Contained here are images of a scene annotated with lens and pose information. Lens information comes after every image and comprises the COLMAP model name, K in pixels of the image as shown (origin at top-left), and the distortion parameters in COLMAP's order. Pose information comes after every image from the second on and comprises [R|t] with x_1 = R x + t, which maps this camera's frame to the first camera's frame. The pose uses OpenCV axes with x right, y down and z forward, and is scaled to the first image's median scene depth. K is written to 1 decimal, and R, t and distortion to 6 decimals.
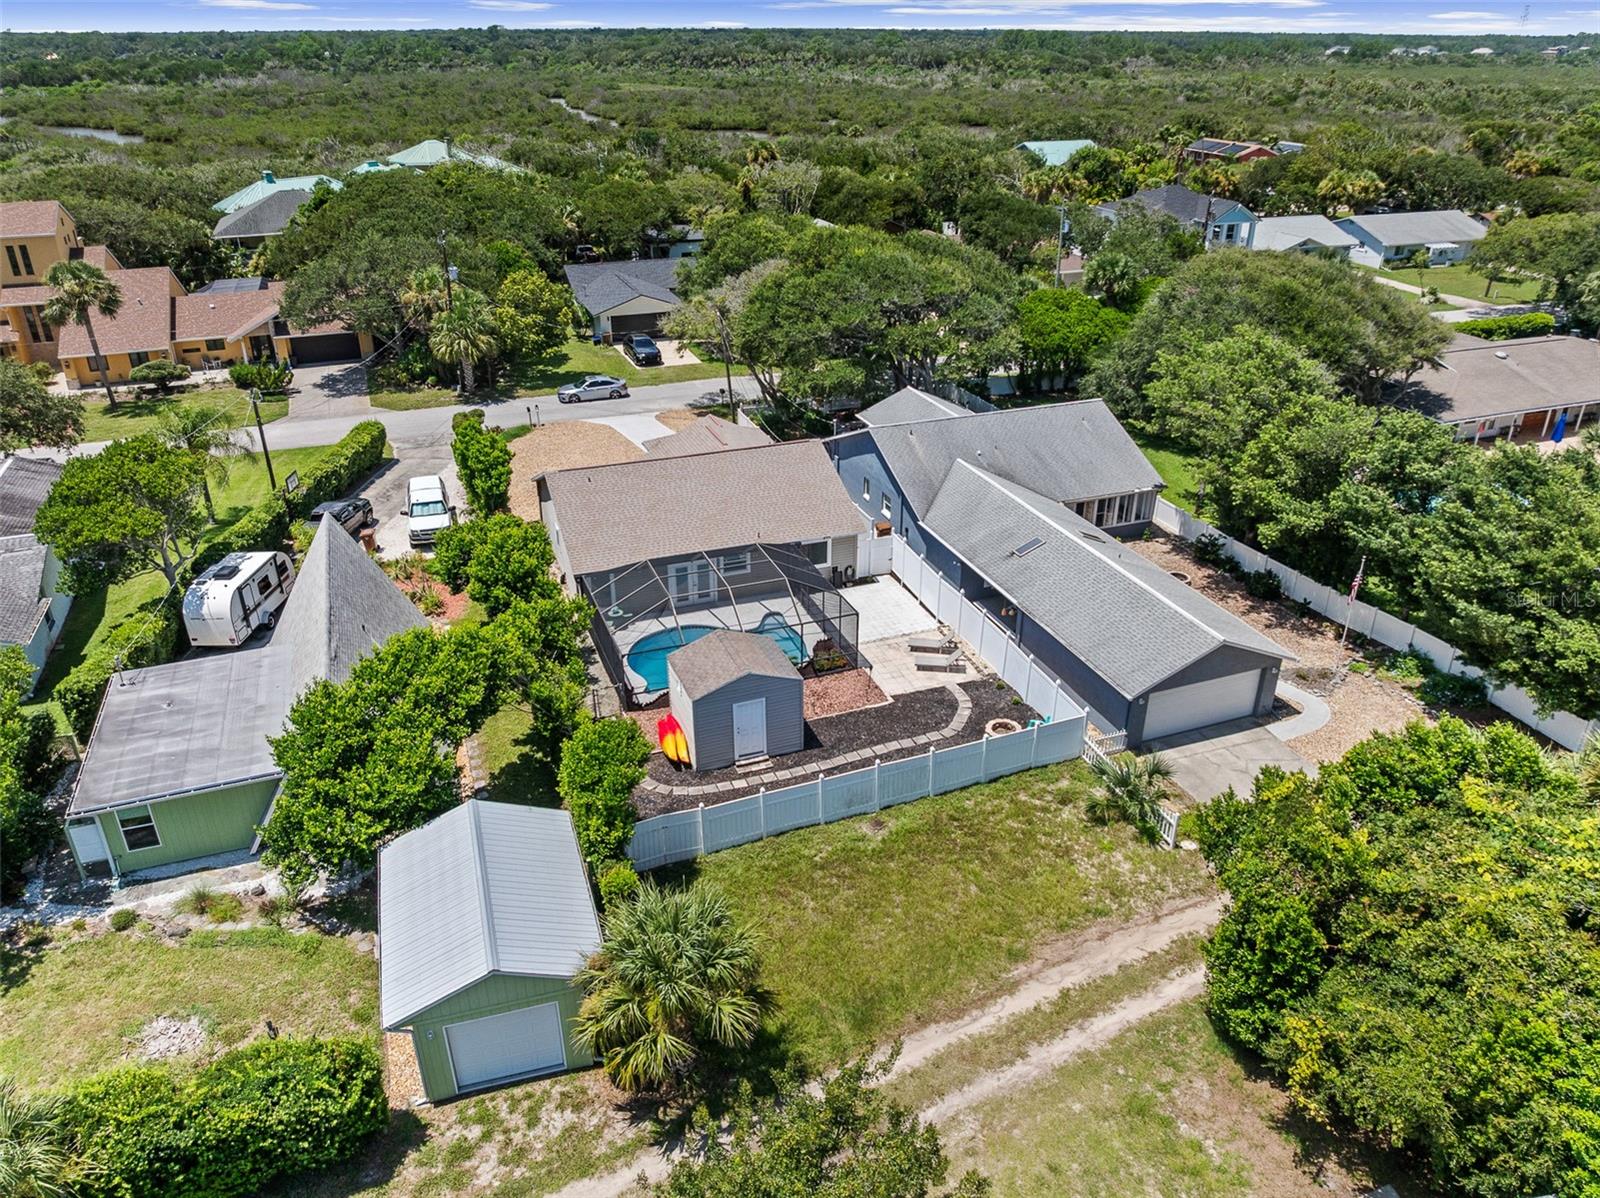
lens RADIAL K [[1130.0, 0, 800.0], [0, 1130.0, 599.0], [0, 0, 1]] dist [-0.046125, 0.009698]
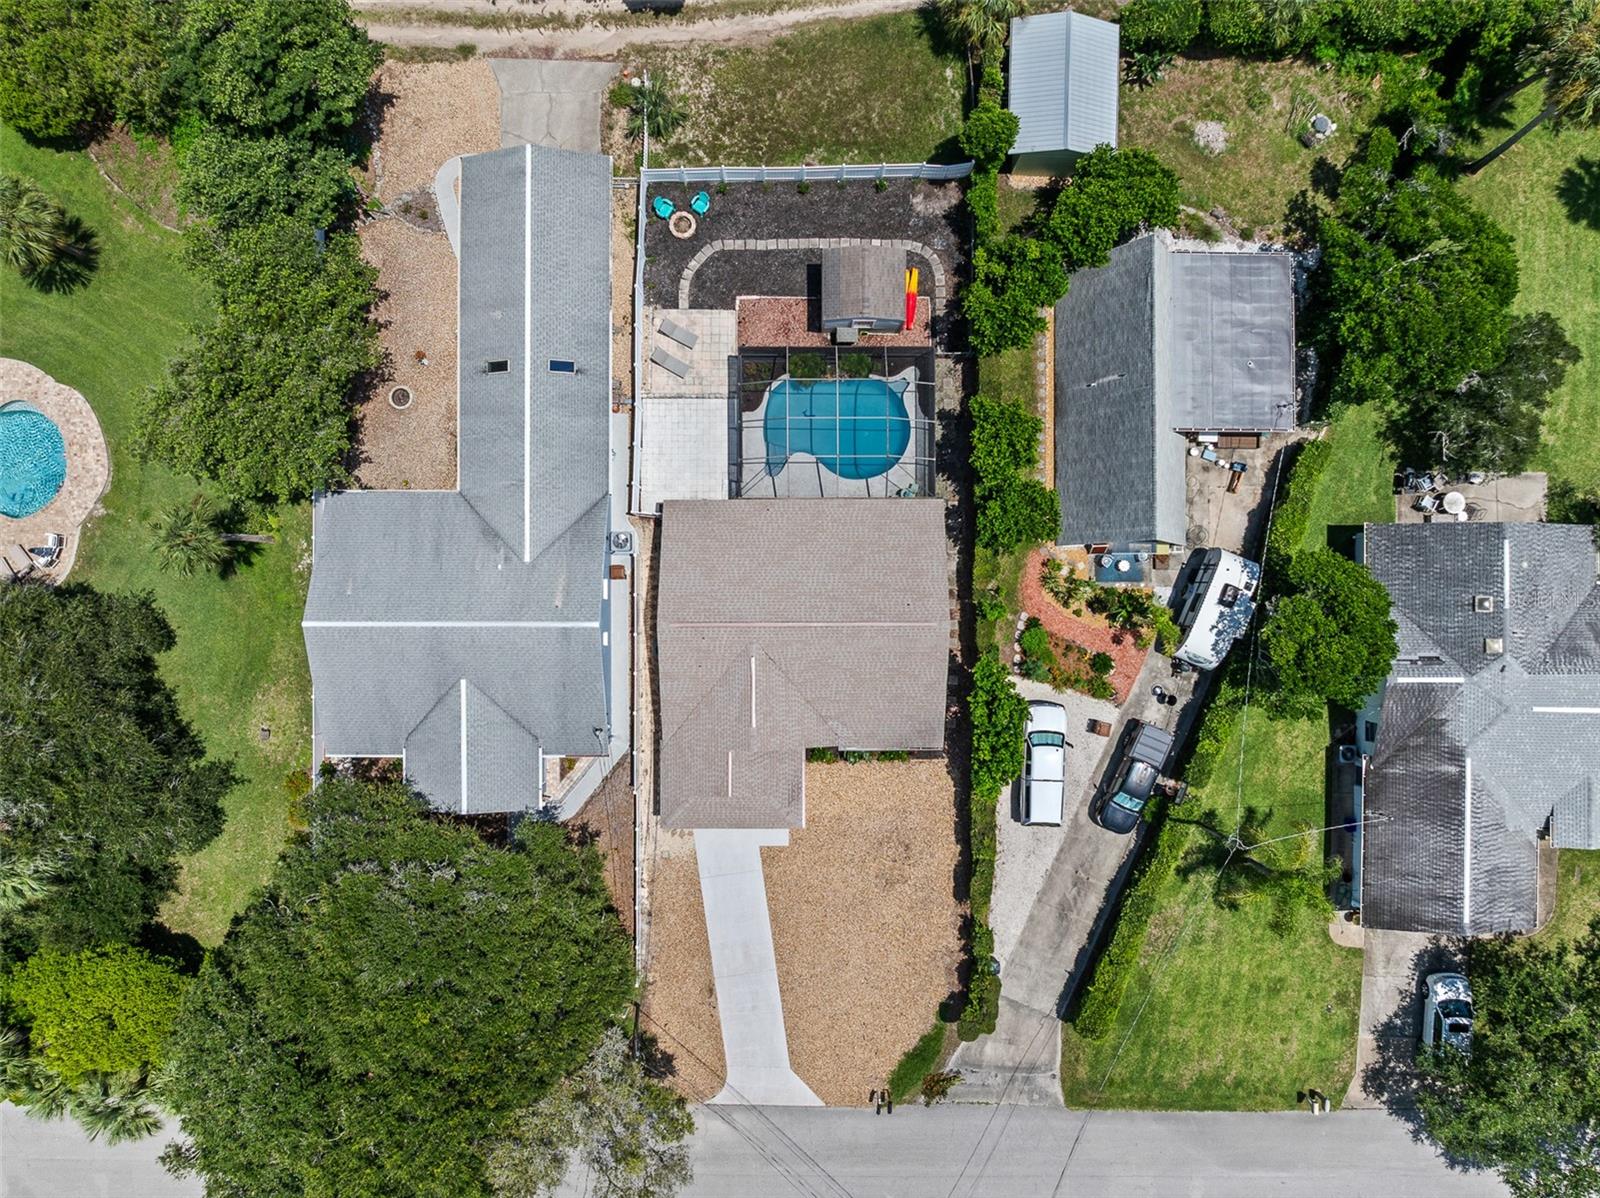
lens RADIAL K [[1130.0, 0, 800.0], [0, 1130.0, 599.0], [0, 0, 1]] dist [-0.046125, 0.009698]
pose [[-0.935268, -0.353812, 0.009499, -0.102576], [0.168670, -0.421947, 0.890792, -1.006471], [-0.311165, 0.834732, 0.454311, 0.552980]]
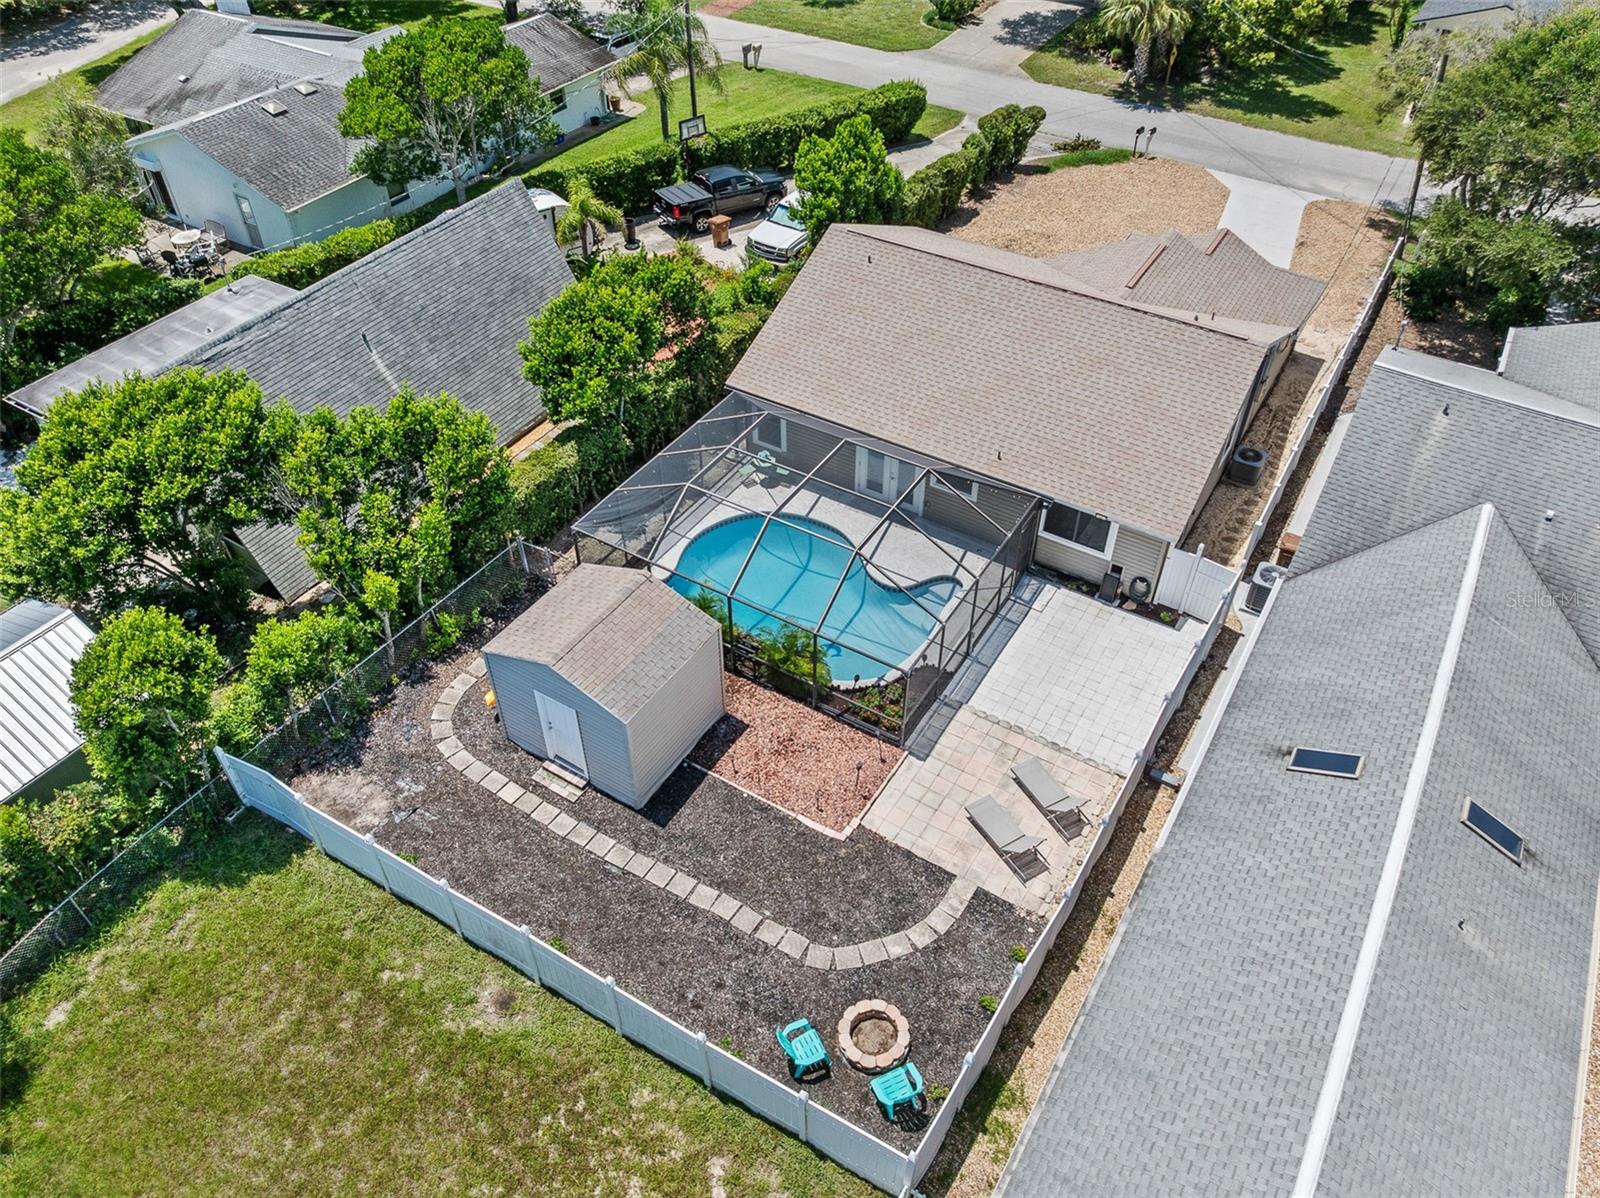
lens RADIAL K [[1130.0, 0, 800.0], [0, 1130.0, 599.0], [0, 0, 1]] dist [-0.046125, 0.009698]
pose [[0.610632, 0.540998, -0.578316, 0.270992], [-0.353044, 0.839662, 0.412708, -0.192565], [0.708865, -0.047841, 0.703720, 0.489565]]
